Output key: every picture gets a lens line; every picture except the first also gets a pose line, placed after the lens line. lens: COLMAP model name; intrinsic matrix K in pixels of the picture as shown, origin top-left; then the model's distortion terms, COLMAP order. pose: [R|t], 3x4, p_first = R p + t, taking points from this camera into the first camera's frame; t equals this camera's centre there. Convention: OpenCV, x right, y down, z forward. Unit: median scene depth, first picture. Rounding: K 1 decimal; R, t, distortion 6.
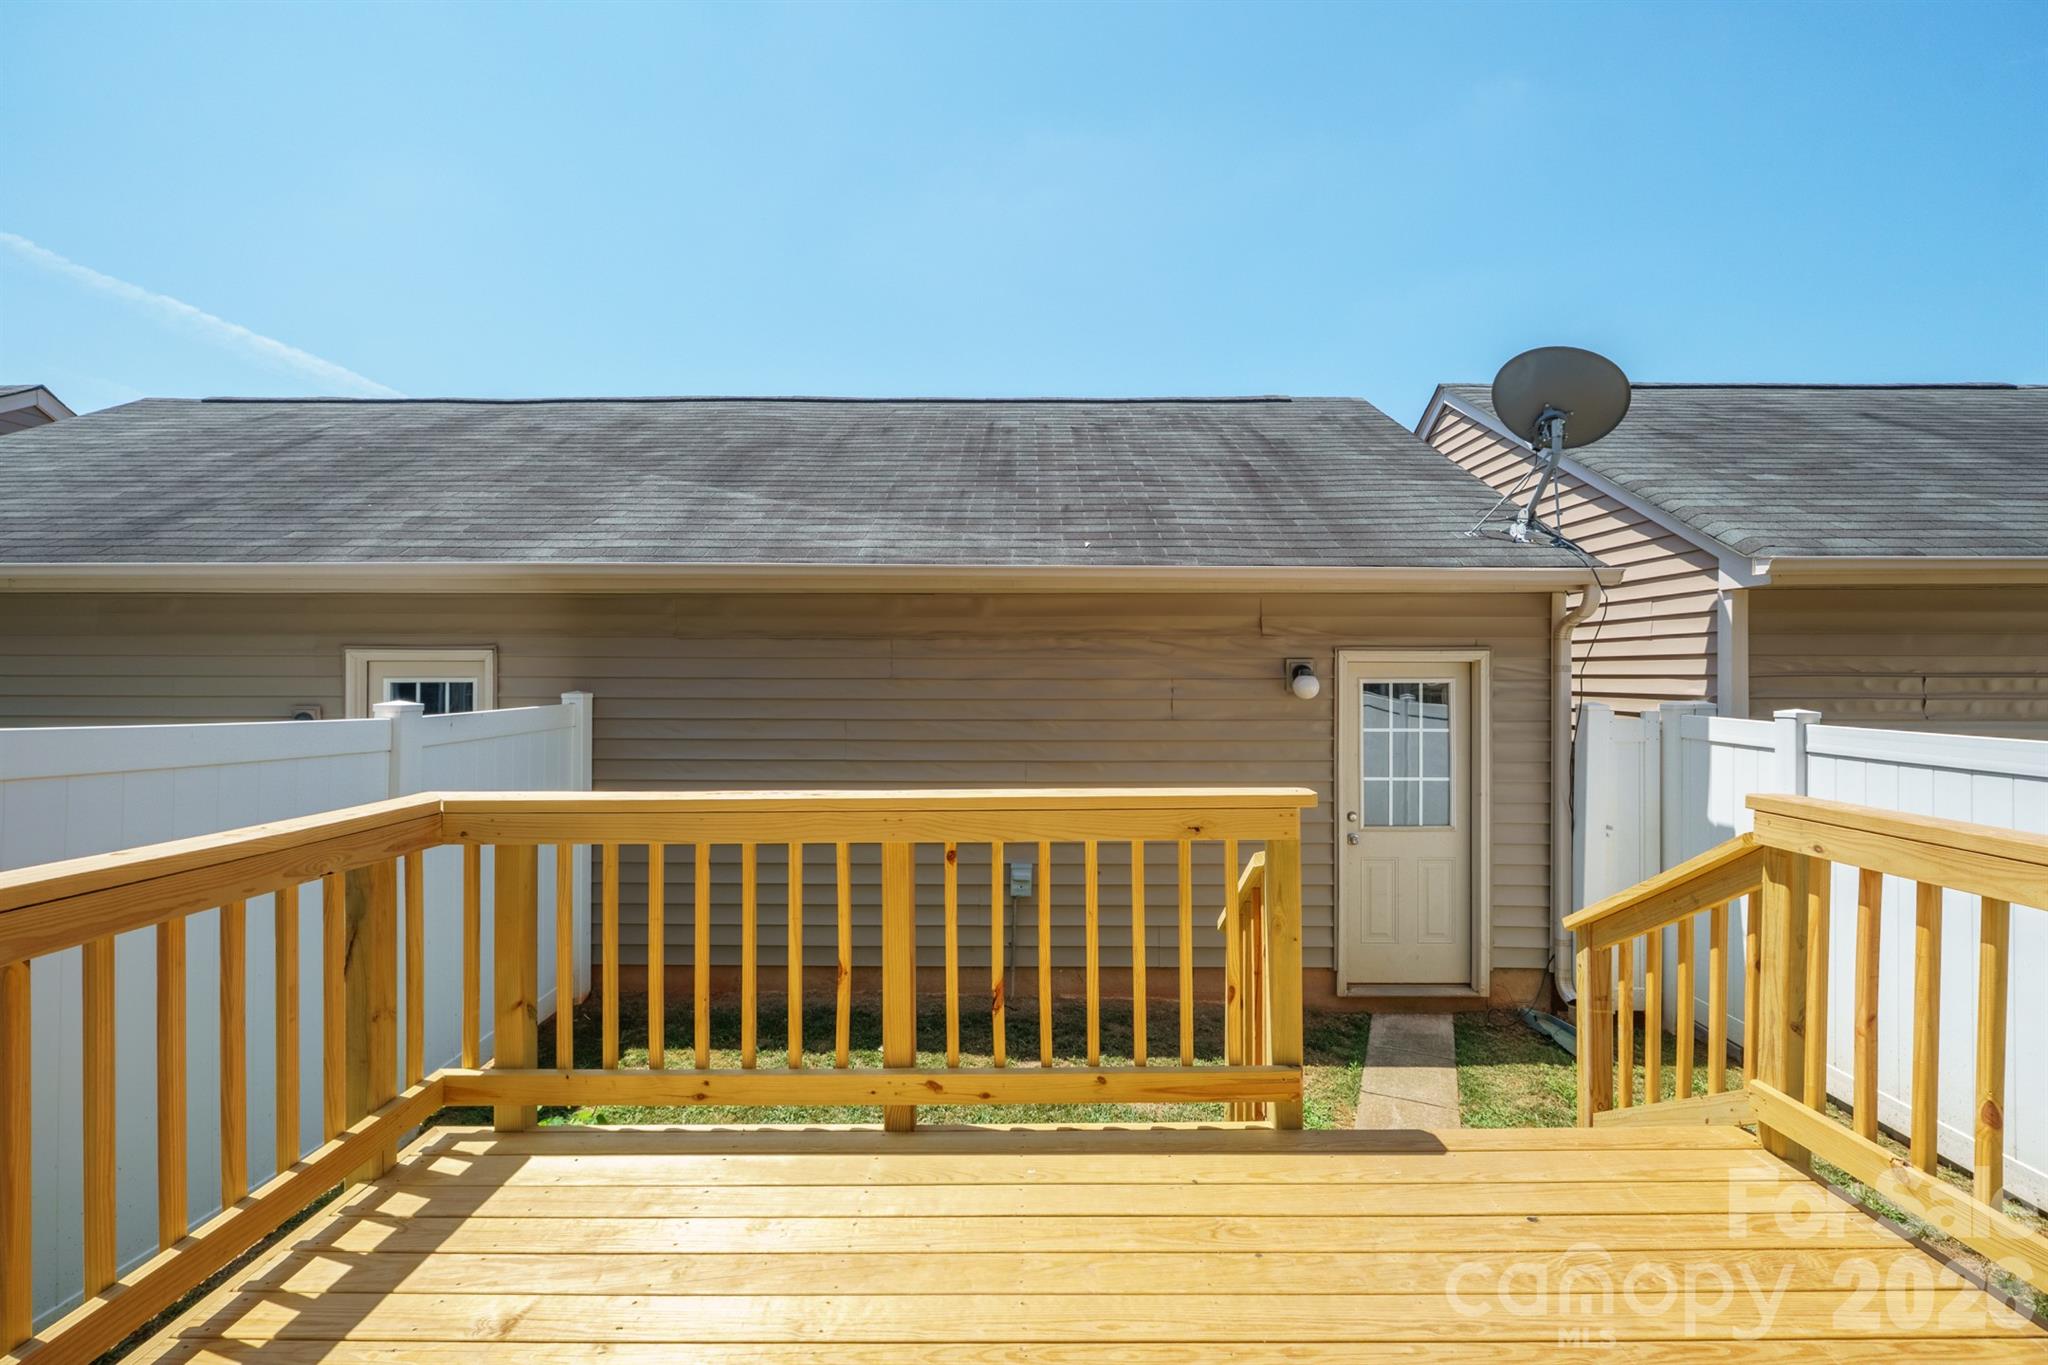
lens RADIAL K [[861.8, 0, 1025.9], [0, 861.8, 680.8], [0, 0, 1]] dist [-0.007457, -0.000086]
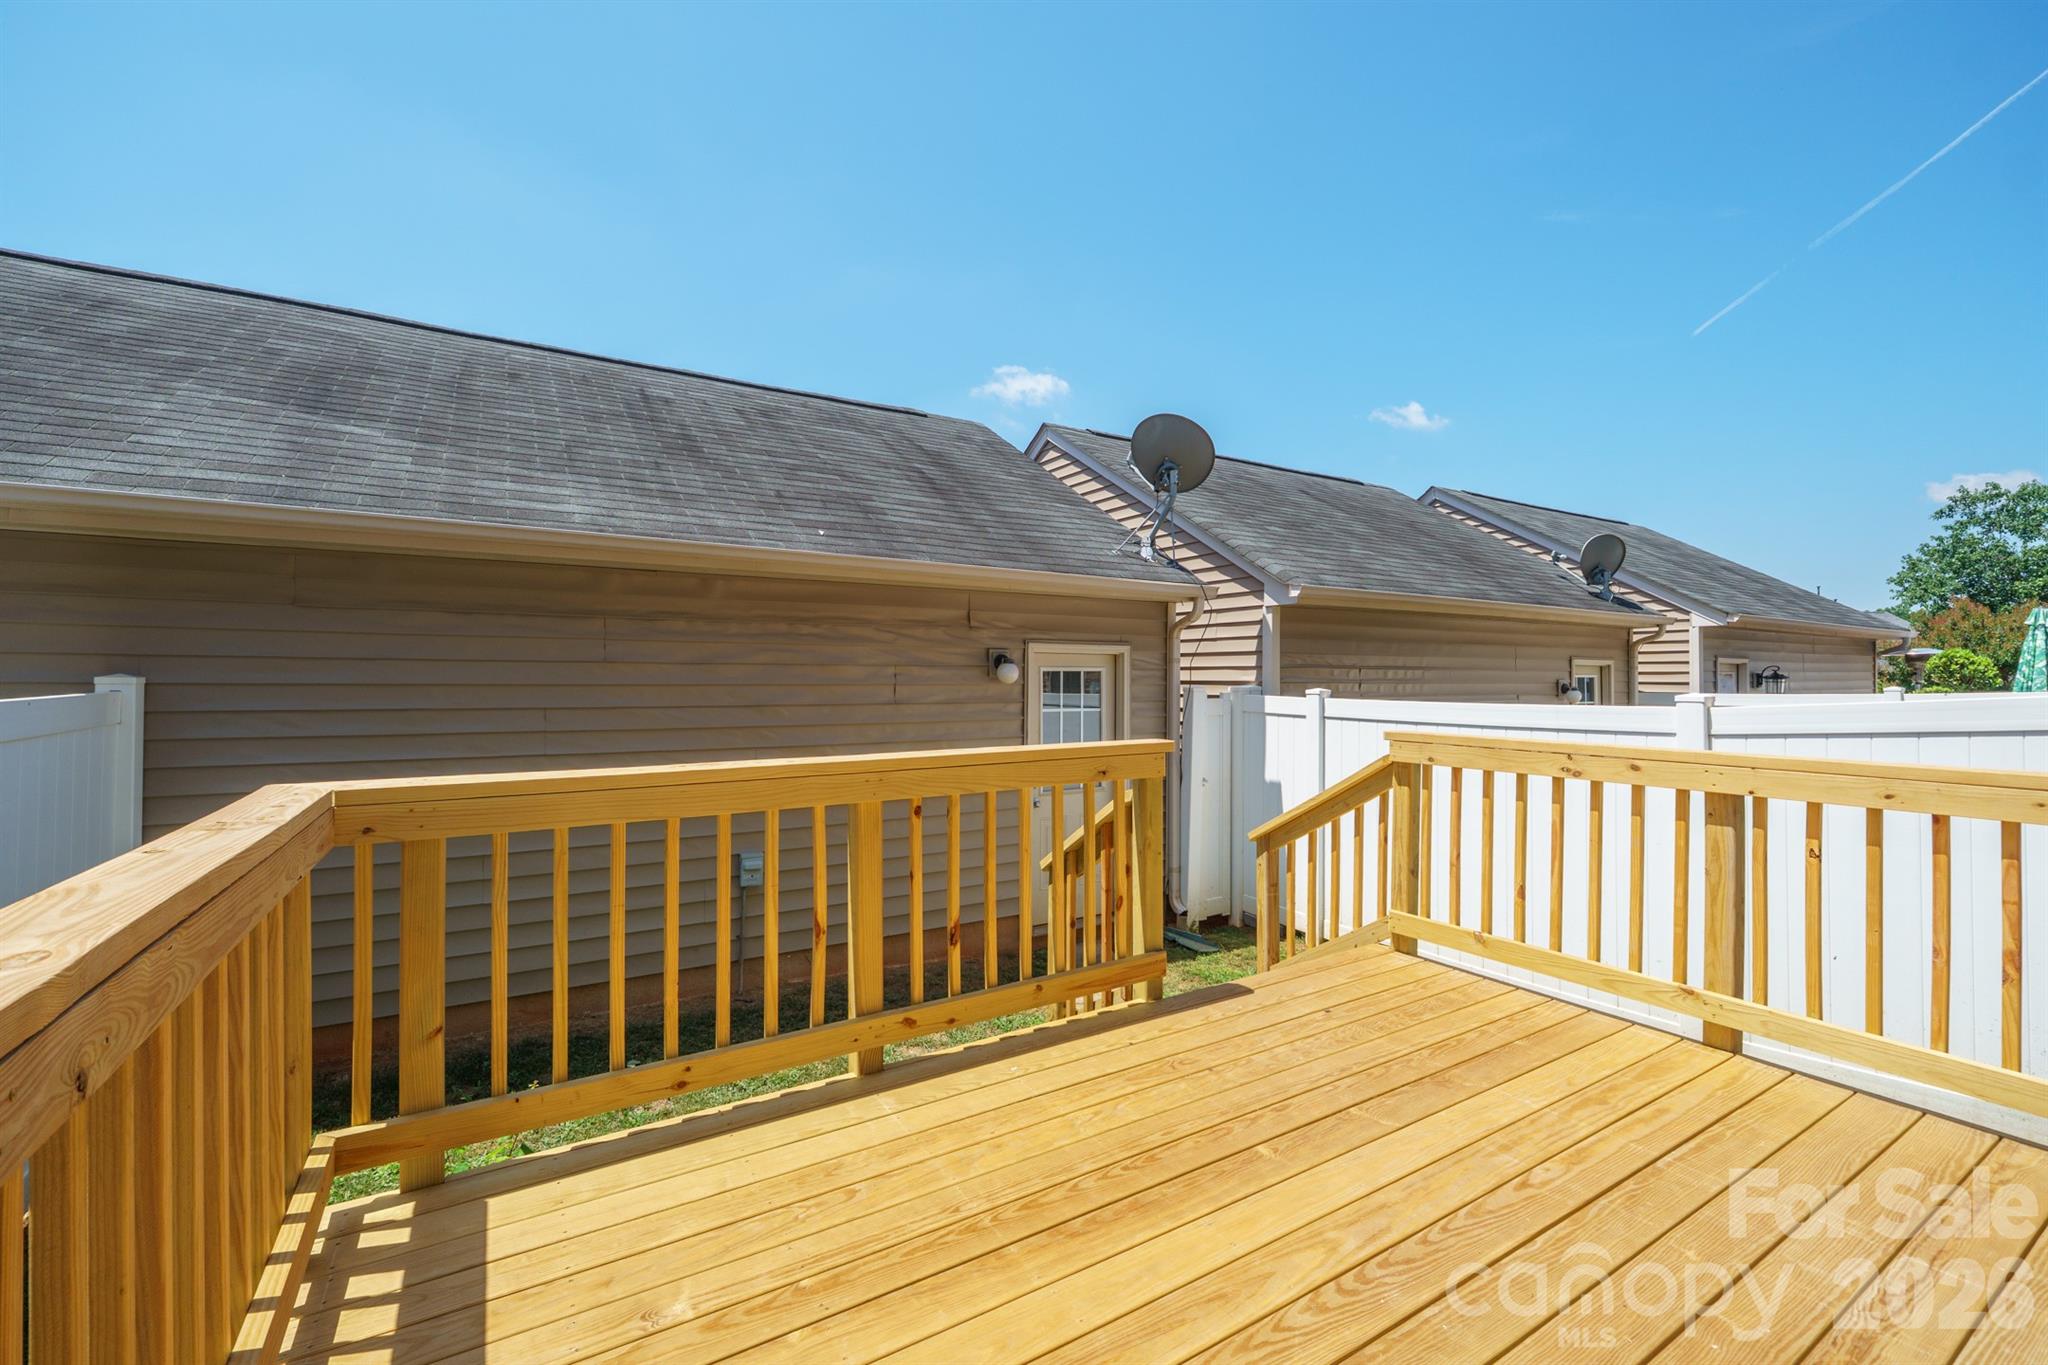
lens RADIAL K [[861.8, 0, 1049.8], [0, 861.8, 678.5], [0, 0, 1]] dist [-0.007457, -0.000086]
pose [[0.844550, 0.001721, 0.535473, -0.244791], [0.000100, 0.999994, -0.003372, 0.017976], [-0.535476, 0.002901, 0.844545, -0.008208]]
